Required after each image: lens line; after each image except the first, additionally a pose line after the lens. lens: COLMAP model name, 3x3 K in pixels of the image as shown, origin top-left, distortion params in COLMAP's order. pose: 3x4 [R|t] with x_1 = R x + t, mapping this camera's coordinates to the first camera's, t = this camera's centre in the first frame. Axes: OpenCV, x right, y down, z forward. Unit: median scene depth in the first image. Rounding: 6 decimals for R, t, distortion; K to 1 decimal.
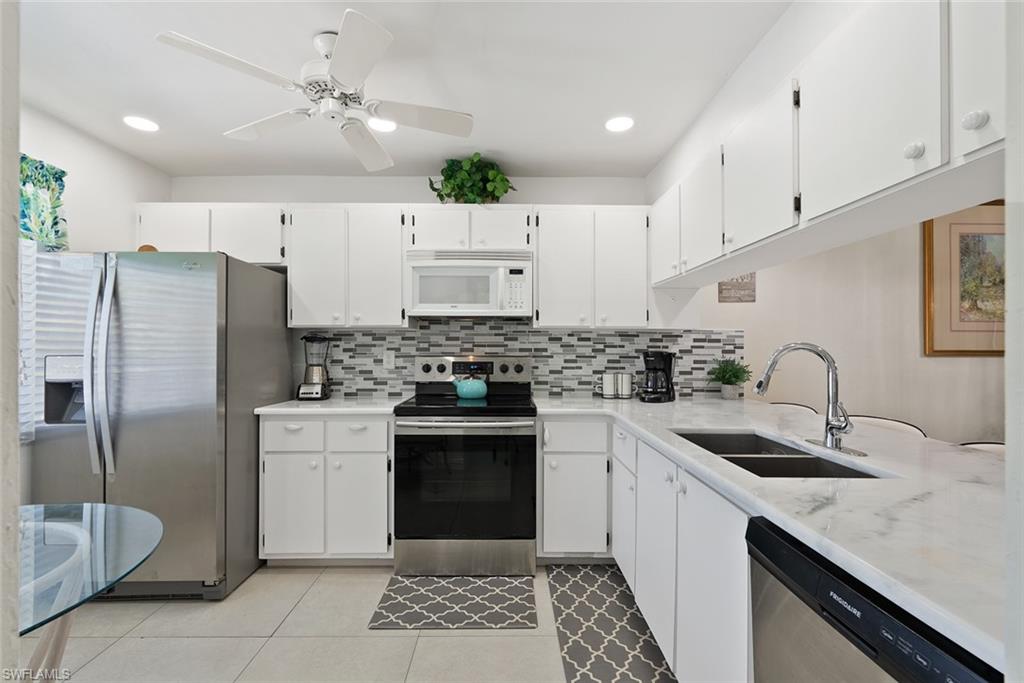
lens RADIAL K [[456.2, 0, 509.6], [0, 456.2, 343.7], [0, 0, 1]] dist [0.000122, 0.001008]
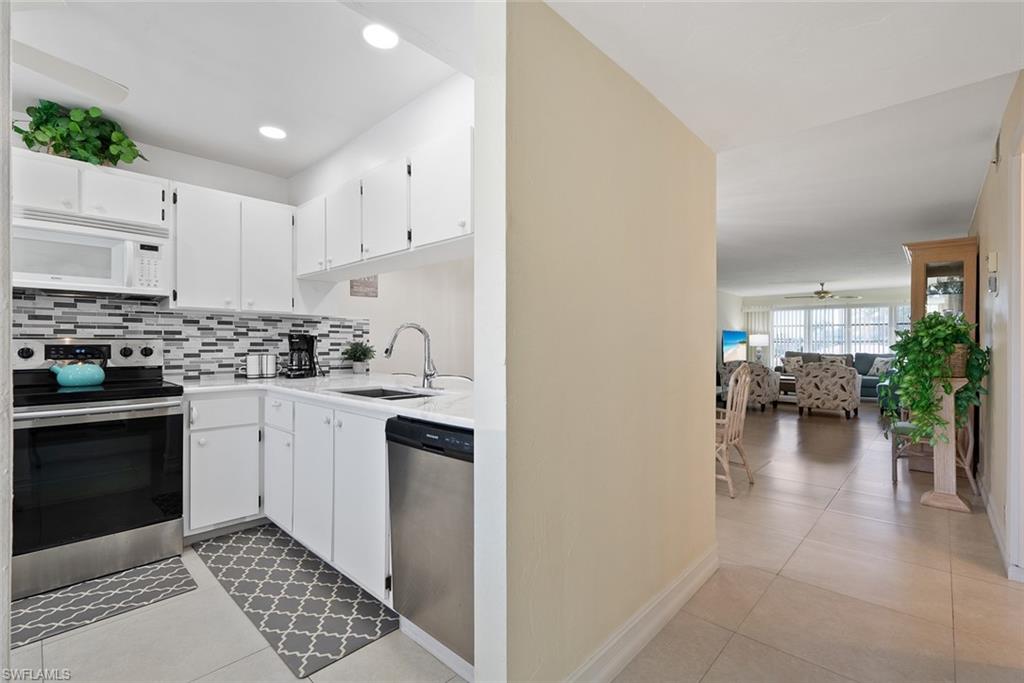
lens RADIAL K [[456.2, 0, 509.6], [0, 456.2, 343.7], [0, 0, 1]] dist [0.000122, 0.001008]
pose [[0.700874, -0.006338, 0.713257, -0.119046], [-0.001591, 0.999944, 0.010449, 0.025742], [-0.713283, -0.008458, 0.700825, -0.167858]]
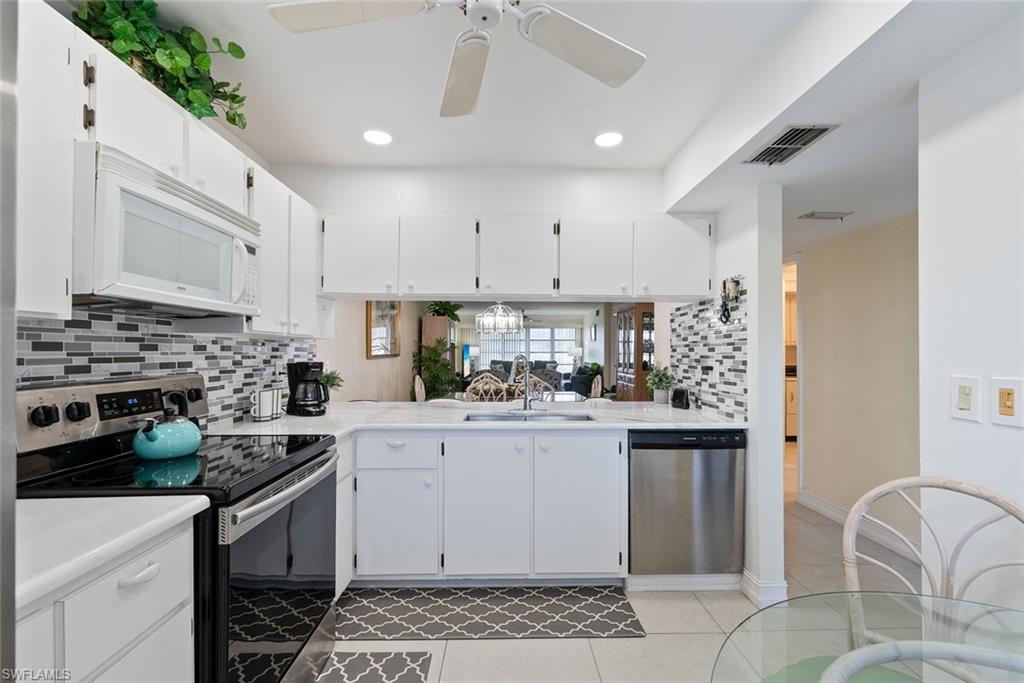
lens RADIAL K [[442.7, 0, 516.4], [0, 442.7, 347.2], [0, 0, 1]] dist [0.000418, 0.000196]
pose [[-0.000846, 0.005430, 0.999985, -0.561160], [-0.007533, 0.999957, -0.005436, -0.011032], [-0.999971, -0.007537, -0.000805, 0.531430]]
